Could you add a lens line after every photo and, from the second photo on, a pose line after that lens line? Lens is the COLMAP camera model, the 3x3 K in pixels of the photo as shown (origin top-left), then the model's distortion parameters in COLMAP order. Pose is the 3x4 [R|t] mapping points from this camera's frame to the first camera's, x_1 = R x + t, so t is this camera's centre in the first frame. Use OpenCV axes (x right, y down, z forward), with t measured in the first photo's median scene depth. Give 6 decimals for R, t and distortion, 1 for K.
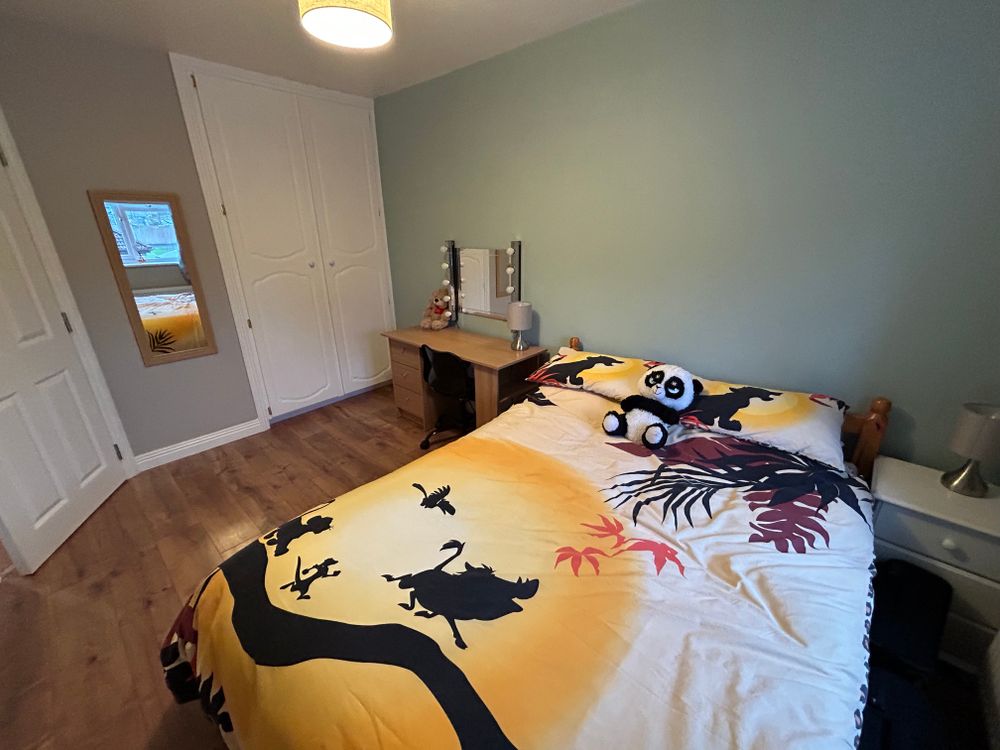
lens RADIAL K [[402.5, 0, 500.7], [0, 402.5, 376.3], [0, 0, 1]] dist [0.000399, 0.000725]
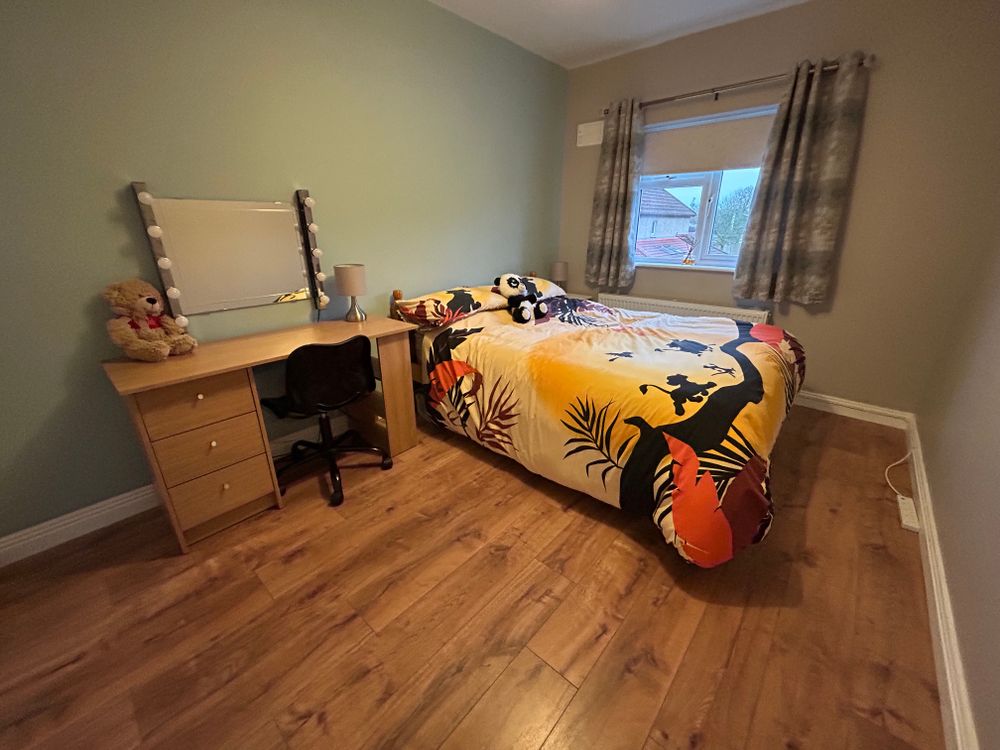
lens RADIAL K [[402.5, 0, 500.7], [0, 402.5, 376.3], [0, 0, 1]] dist [0.000399, 0.000725]
pose [[-0.006654, -0.342735, 0.939408, -1.467901], [0.355643, 0.877197, 0.322557, -0.239770], [-0.934598, 0.336240, 0.116055, 1.203802]]
